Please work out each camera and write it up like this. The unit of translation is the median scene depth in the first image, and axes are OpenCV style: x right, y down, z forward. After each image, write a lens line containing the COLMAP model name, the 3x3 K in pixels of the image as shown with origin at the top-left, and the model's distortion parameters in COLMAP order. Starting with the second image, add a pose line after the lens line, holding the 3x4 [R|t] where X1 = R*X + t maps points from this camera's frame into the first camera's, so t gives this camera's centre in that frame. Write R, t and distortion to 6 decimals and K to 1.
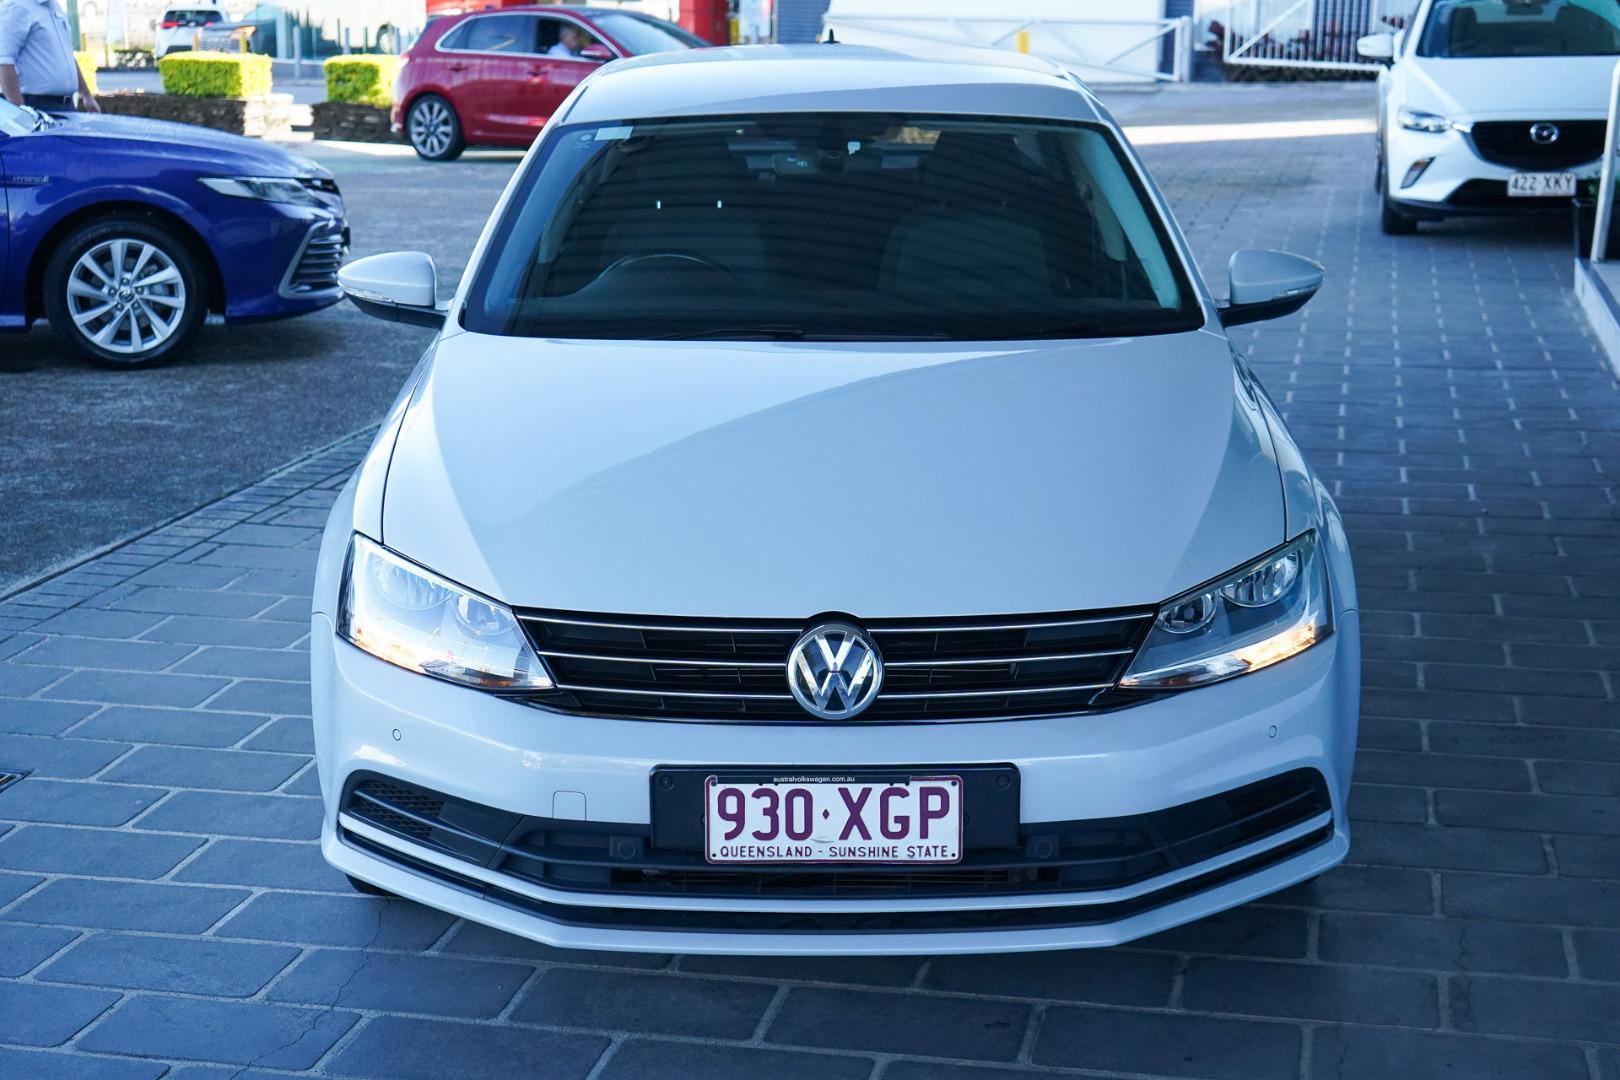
lens RADIAL K [[2211.9, 0, 810.0], [0, 2211.9, 540.0], [0, 0, 1]] dist [-0.004086, -0.009296]
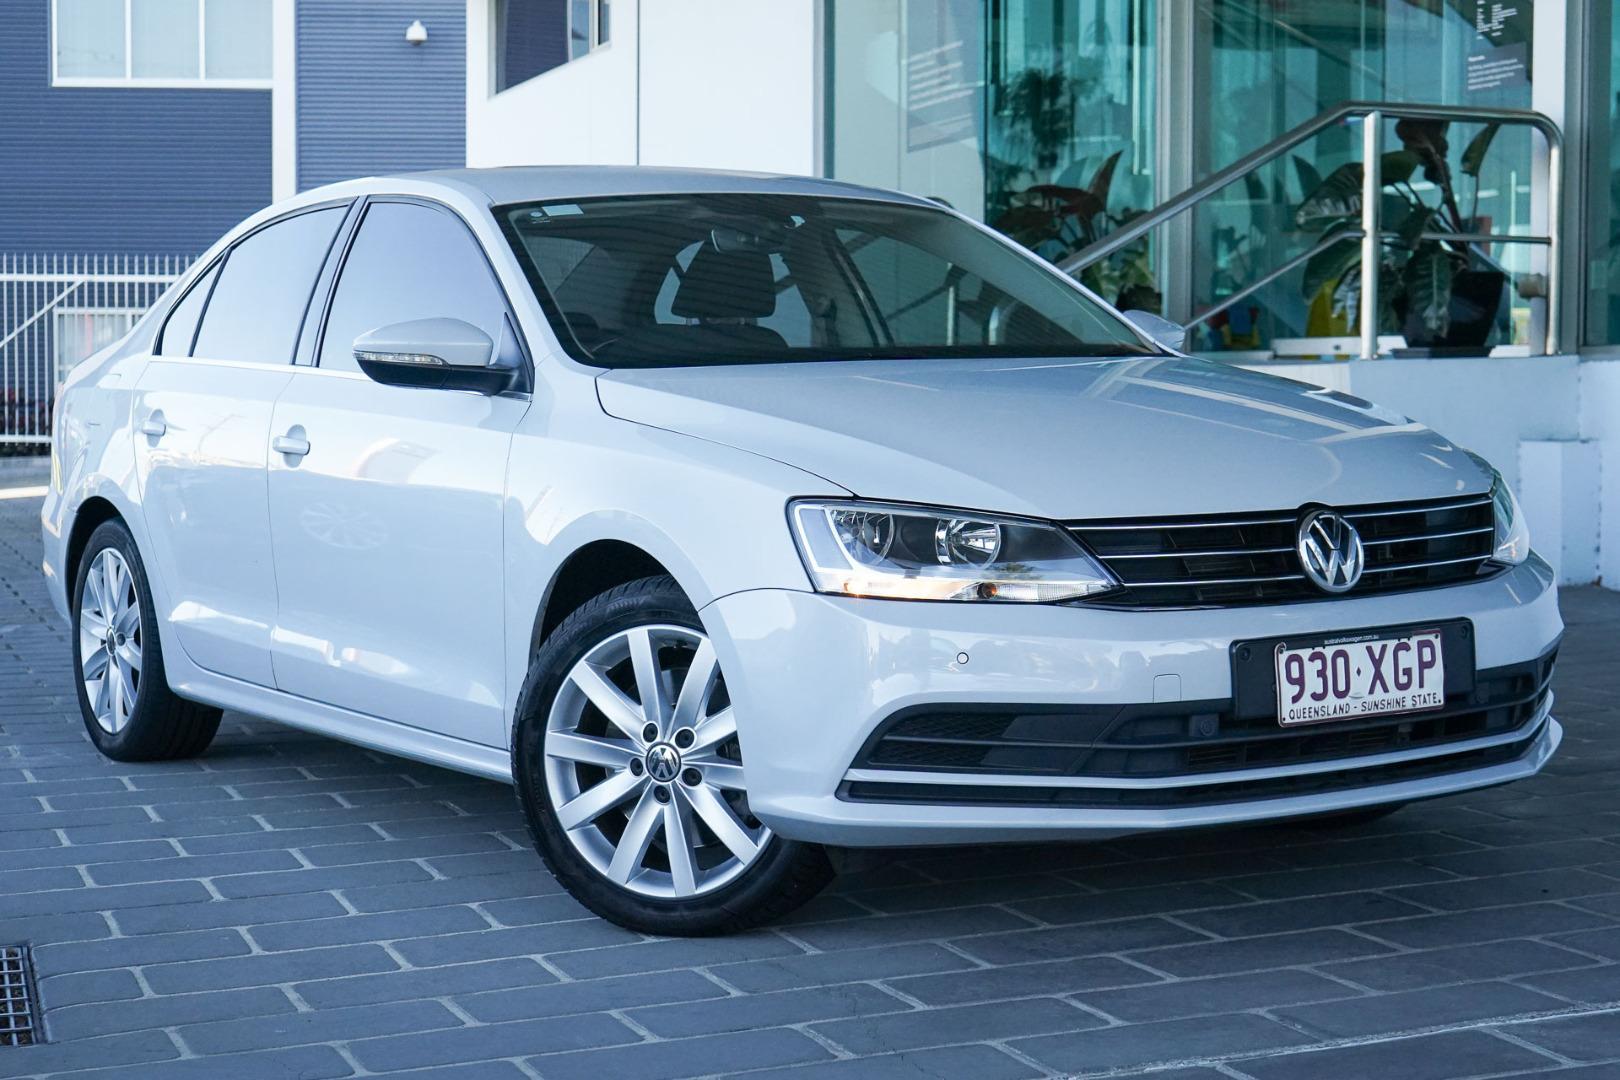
lens RADIAL K [[2645.3, 0, 810.0], [0, 2645.3, 540.0], [0, 0, 1]] dist [0.021454, 0.026212]
pose [[0.841620, -0.050531, 0.537702, -0.944094], [0.148570, 0.978862, -0.140554, 0.205380], [-0.519233, 0.198180, 0.831337, 0.012435]]
